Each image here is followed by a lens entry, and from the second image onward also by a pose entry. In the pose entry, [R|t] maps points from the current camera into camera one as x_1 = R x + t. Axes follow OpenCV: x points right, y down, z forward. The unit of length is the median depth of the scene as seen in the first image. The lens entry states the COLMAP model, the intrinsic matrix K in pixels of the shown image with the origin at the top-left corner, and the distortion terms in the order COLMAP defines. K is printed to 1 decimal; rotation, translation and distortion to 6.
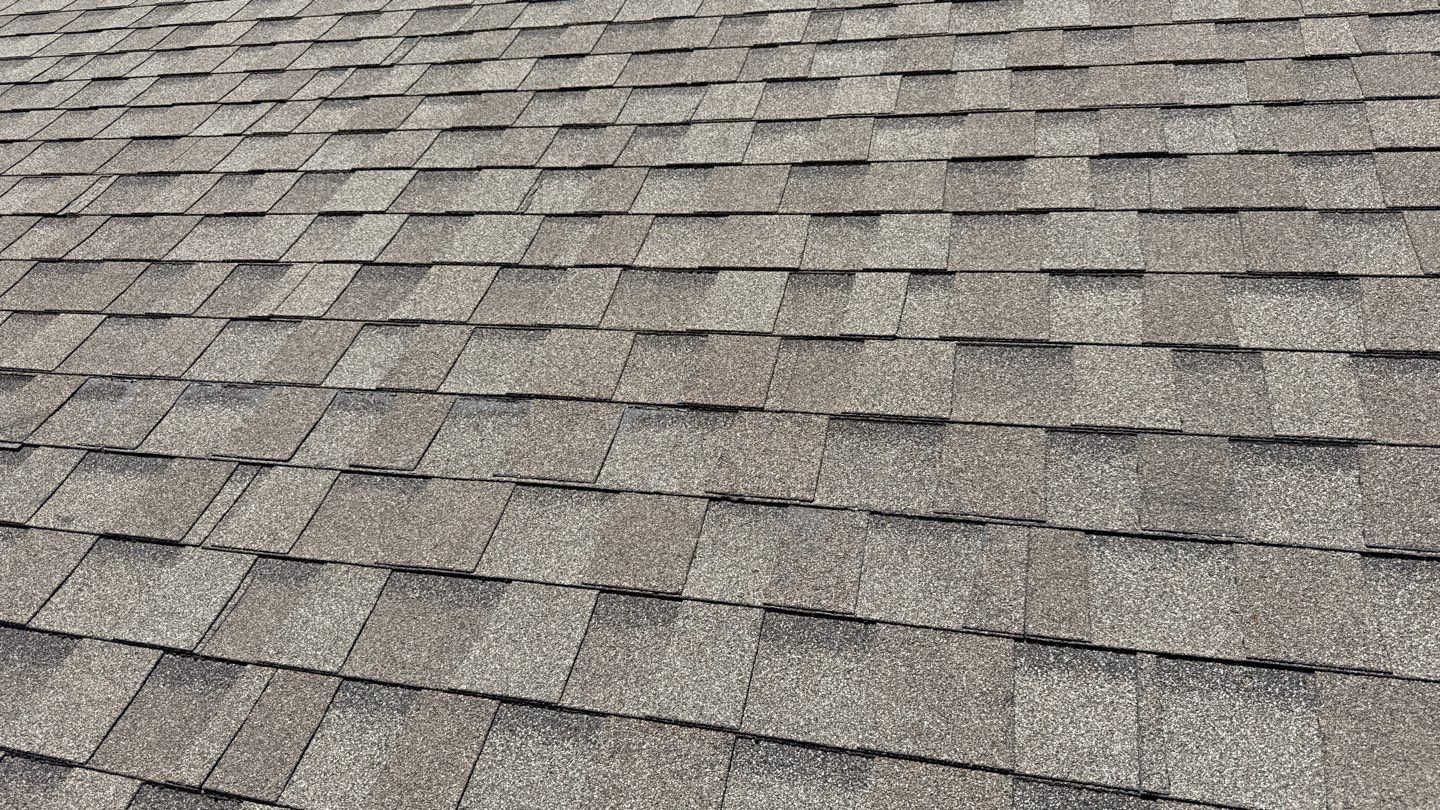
lens RADIAL K [[1116.2, 0, 717.6], [0, 1116.2, 403.9], [0, 0, 1]] dist [0.091739, -0.153036]
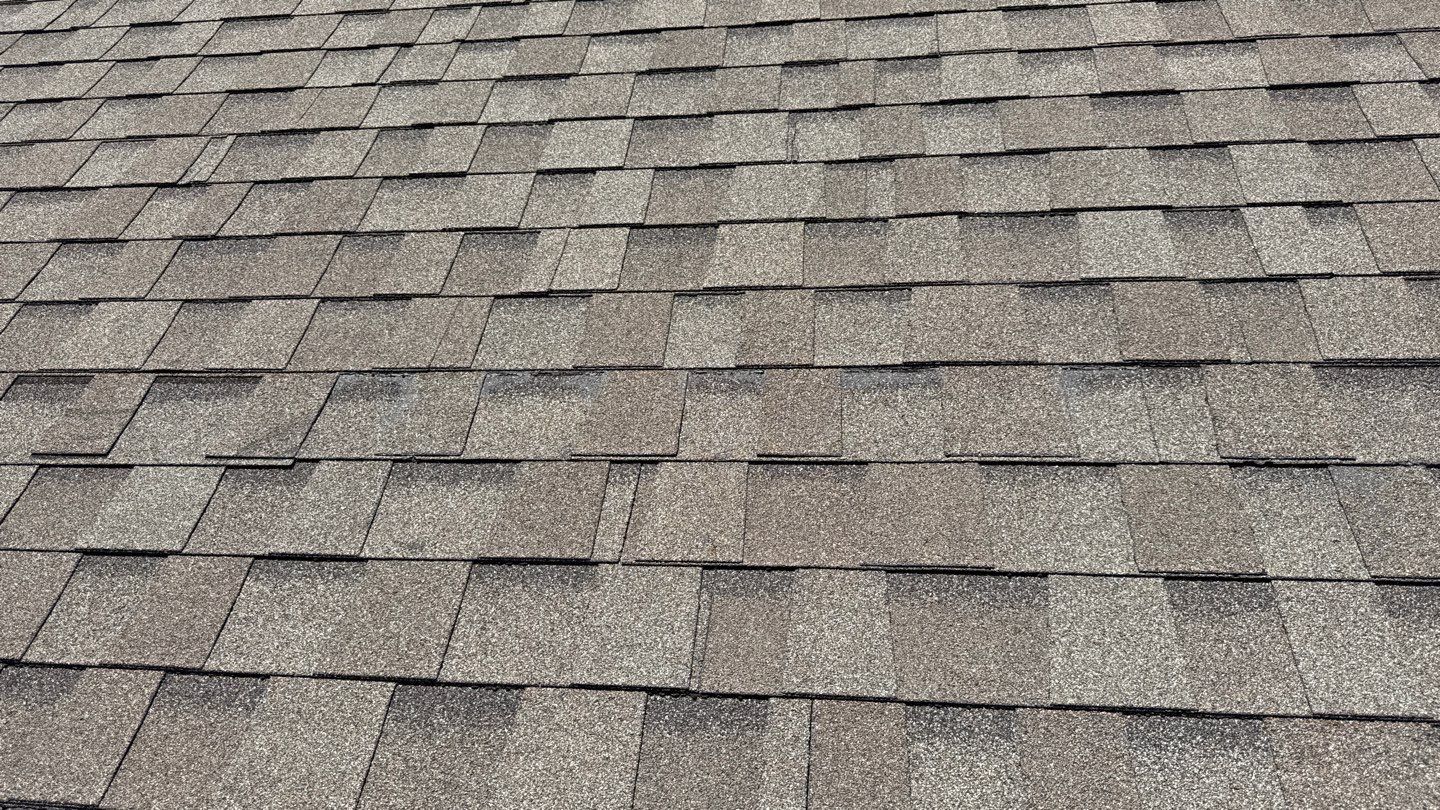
lens RADIAL K [[1116.2, 0, 740.8], [0, 1116.2, 406.4], [0, 0, 1]] dist [0.091739, -0.153036]
pose [[0.984934, -0.066245, 0.159742, -0.452593], [0.060186, 0.997283, 0.042477, -0.019751], [-0.162122, -0.032223, 0.986245, 0.147267]]
